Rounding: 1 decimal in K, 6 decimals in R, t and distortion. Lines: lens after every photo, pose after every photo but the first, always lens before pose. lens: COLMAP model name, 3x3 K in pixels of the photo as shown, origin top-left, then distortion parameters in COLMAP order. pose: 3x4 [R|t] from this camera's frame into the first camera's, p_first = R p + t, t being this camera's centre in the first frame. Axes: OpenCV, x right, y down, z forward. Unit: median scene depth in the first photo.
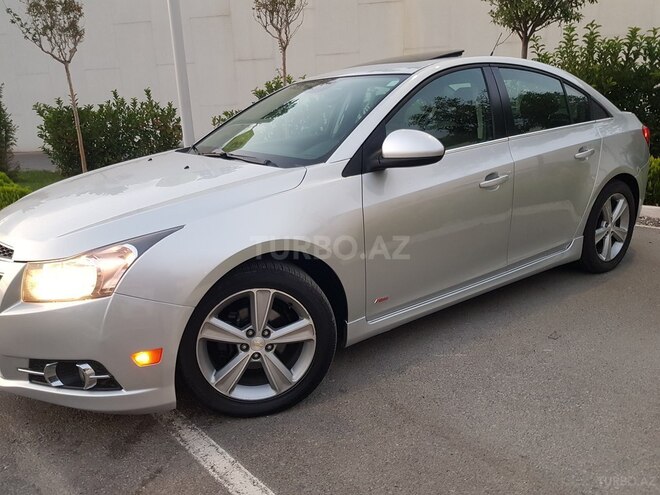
lens RADIAL K [[507.8, 0, 327.1], [0, 507.8, 245.4], [0, 0, 1]] dist [0.053123, -0.082564]
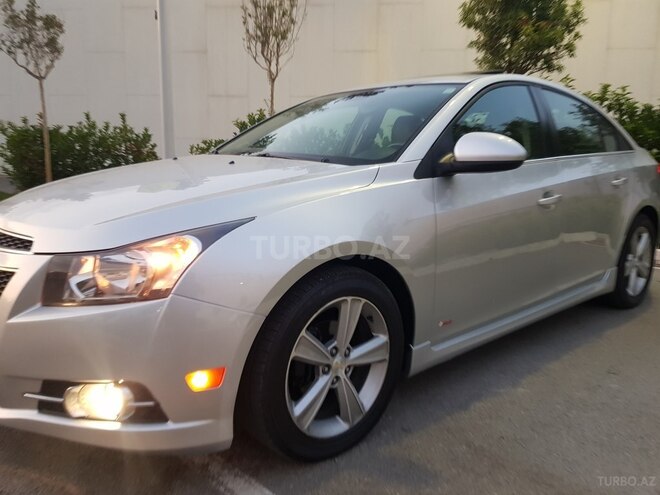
lens RADIAL K [[508.7, 0, 332.7], [0, 508.7, 231.2], [0, 0, 1]] dist [0.056520, -0.083119]
pose [[0.994829, 0.042361, 0.092311, -0.169962], [-0.031914, 0.993213, -0.111848, 0.053223], [-0.096423, 0.108324, 0.989428, 0.125230]]
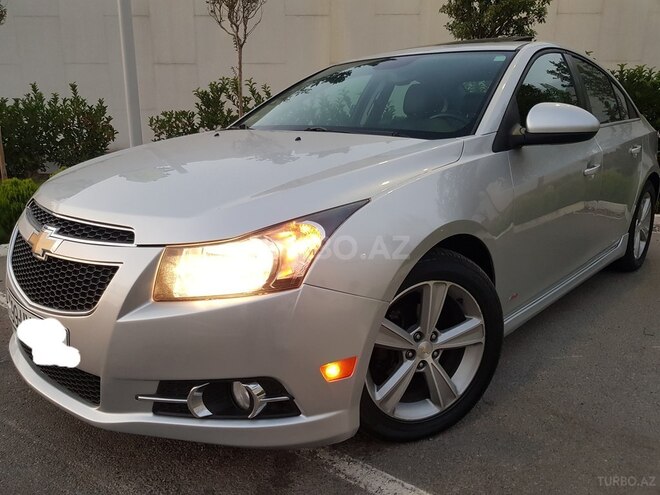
lens RADIAL K [[507.8, 0, 327.1], [0, 507.8, 245.4], [0, 0, 1]] dist [0.053123, -0.082564]
pose [[0.982931, -0.002727, 0.183952, -0.360722], [0.008100, 0.999562, -0.028468, 0.039885], [-0.183794, 0.029472, 0.982523, 0.182830]]
